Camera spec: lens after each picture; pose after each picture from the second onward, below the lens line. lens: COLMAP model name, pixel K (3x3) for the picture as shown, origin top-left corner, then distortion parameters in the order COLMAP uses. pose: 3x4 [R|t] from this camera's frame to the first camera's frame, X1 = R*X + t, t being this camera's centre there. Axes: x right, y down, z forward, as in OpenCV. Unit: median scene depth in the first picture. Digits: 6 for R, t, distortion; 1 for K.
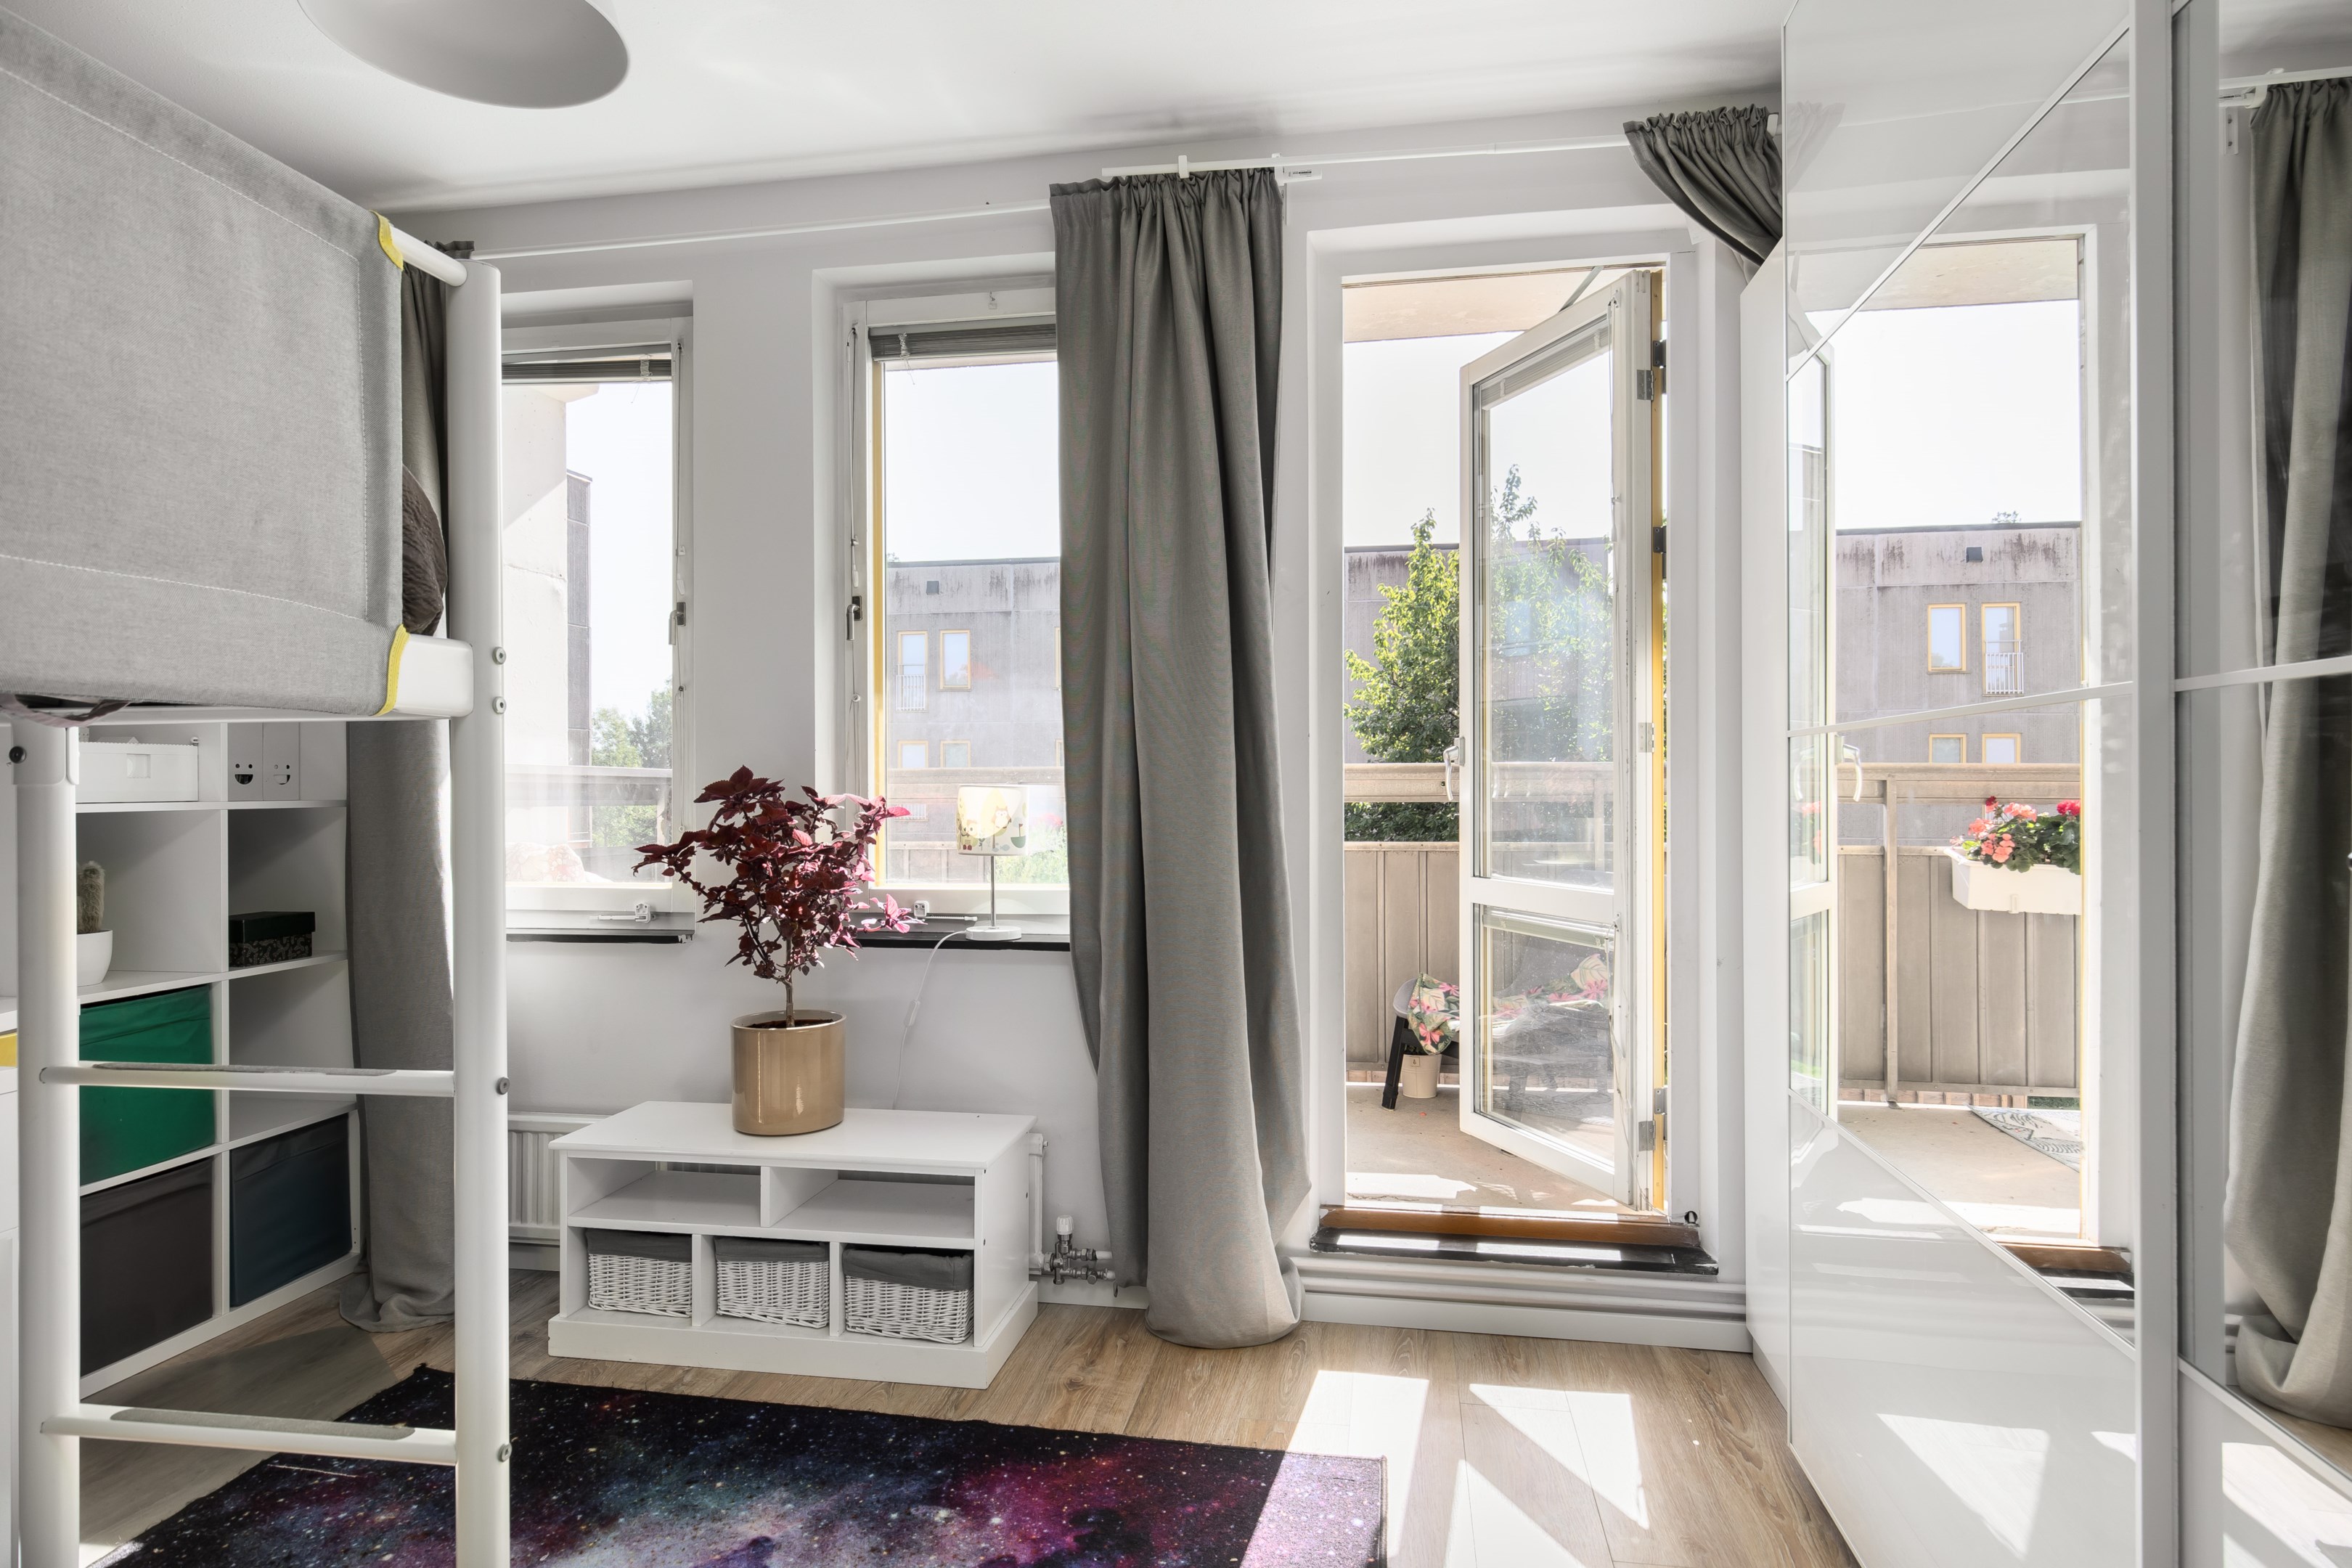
lens RADIAL K [[1308.3, 0, 1182.0], [0, 1308.3, 786.7], [0, 0, 1]] dist [0.013955, 0.000352]
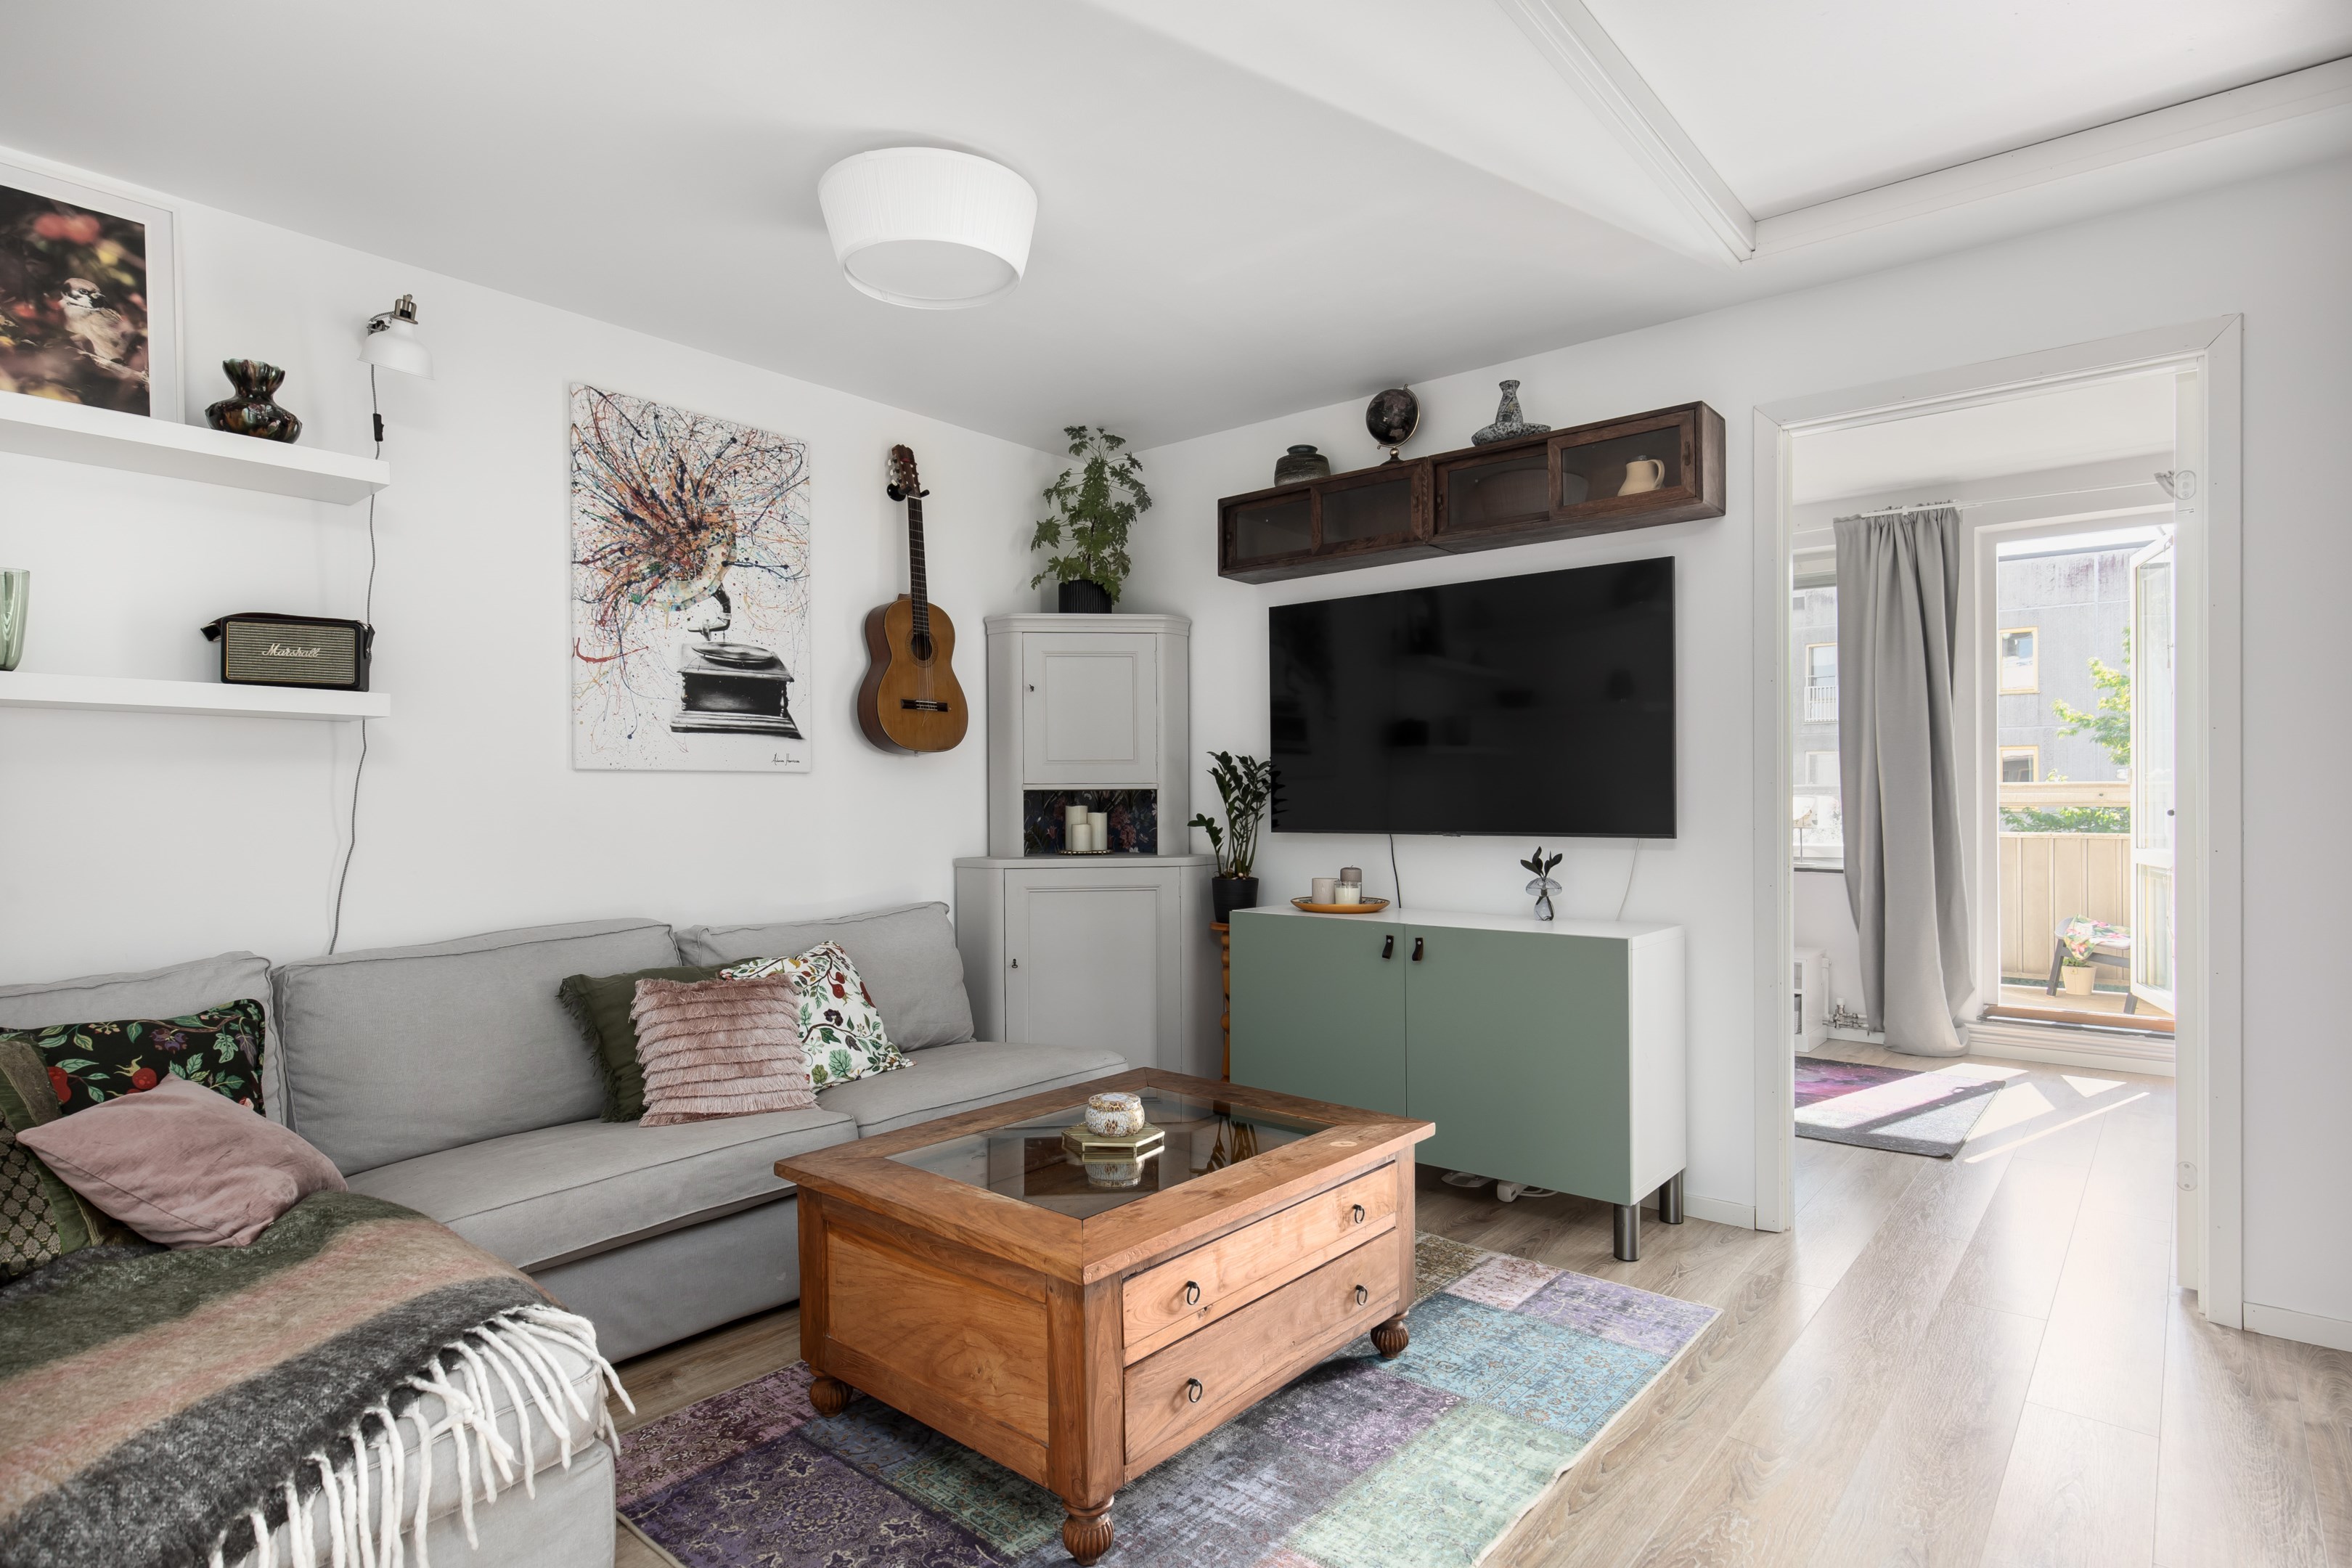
lens RADIAL K [[1195.0, 0, 1177.5], [0, 1195.0, 794.6], [0, 0, 1]] dist [-0.002260, 0.001247]
pose [[0.857583, -0.000862, -0.514344, -0.014241], [-0.001029, 0.999994, -0.003391, 0.003054], [0.514344, 0.003437, 0.857577, -1.236064]]
